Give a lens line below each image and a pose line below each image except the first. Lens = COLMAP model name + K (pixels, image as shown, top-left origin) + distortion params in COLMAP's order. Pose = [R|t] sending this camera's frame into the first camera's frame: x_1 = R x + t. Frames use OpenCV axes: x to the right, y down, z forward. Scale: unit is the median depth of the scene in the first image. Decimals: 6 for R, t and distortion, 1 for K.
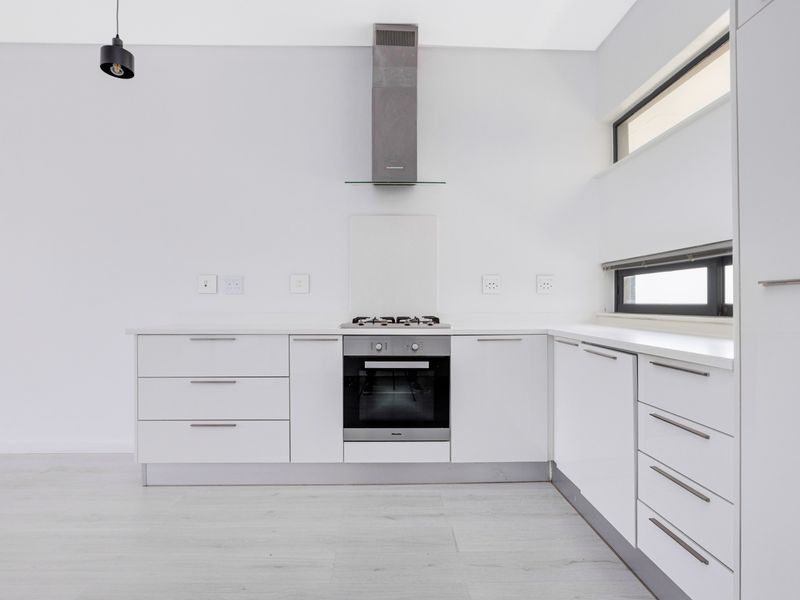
lens RADIAL K [[426.2, 0, 401.1], [0, 426.2, 302.5], [0, 0, 1]] dist [-0.035905, 0.016175]
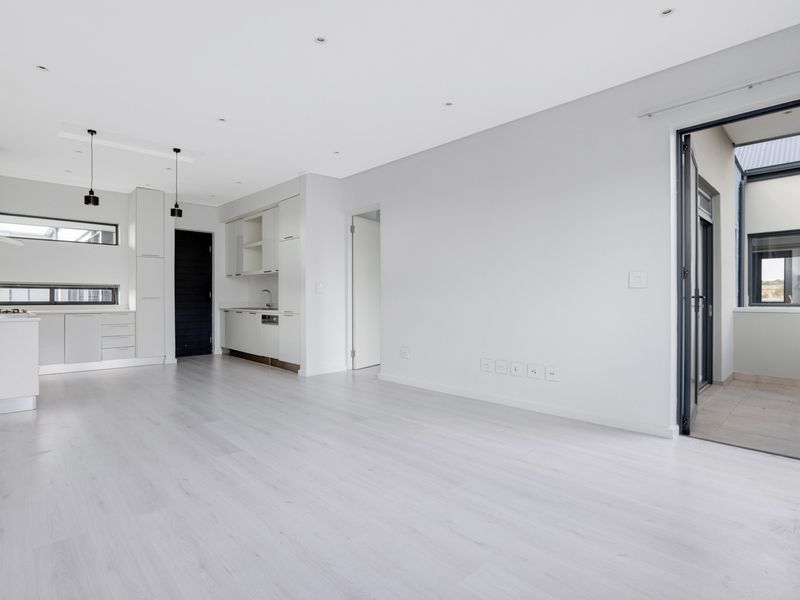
lens RADIAL K [[426.2, 0, 397.3], [0, 426.2, 301.6], [0, 0, 1]] dist [-0.035905, 0.016175]
pose [[-0.668053, -0.008217, 0.744068, -2.887629], [-0.003975, 0.999964, 0.007474, -0.023308], [-0.744103, 0.002035, -0.668062, 1.040311]]
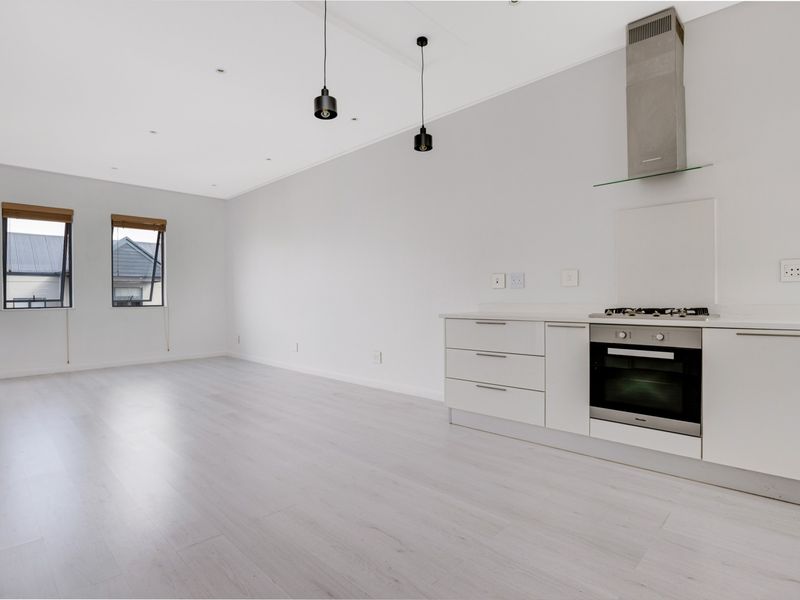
lens RADIAL K [[426.2, 0, 403.4], [0, 426.2, 299.6], [0, 0, 1]] dist [-0.035905, 0.016175]
pose [[0.708714, -0.003254, -0.705488, 0.306404], [0.012104, 0.999898, 0.007547, -0.001153], [0.705392, -0.013888, 0.708682, -0.143151]]
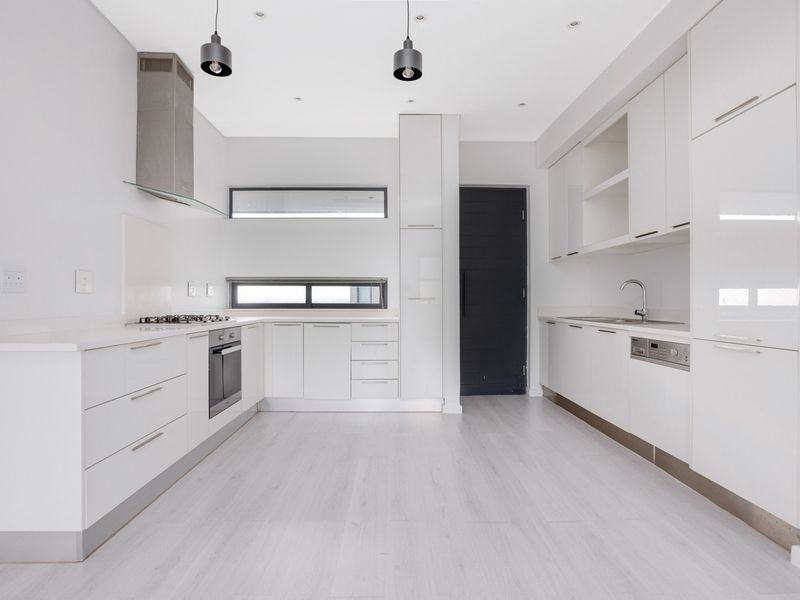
lens RADIAL K [[426.2, 0, 402.0], [0, 426.2, 297.6], [0, 0, 1]] dist [-0.035905, 0.016175]
pose [[-0.003387, 0.006004, 0.999976, -1.333191], [-0.003482, 0.999976, -0.006016, -0.011998], [-0.999988, -0.003502, -0.003366, 0.456888]]
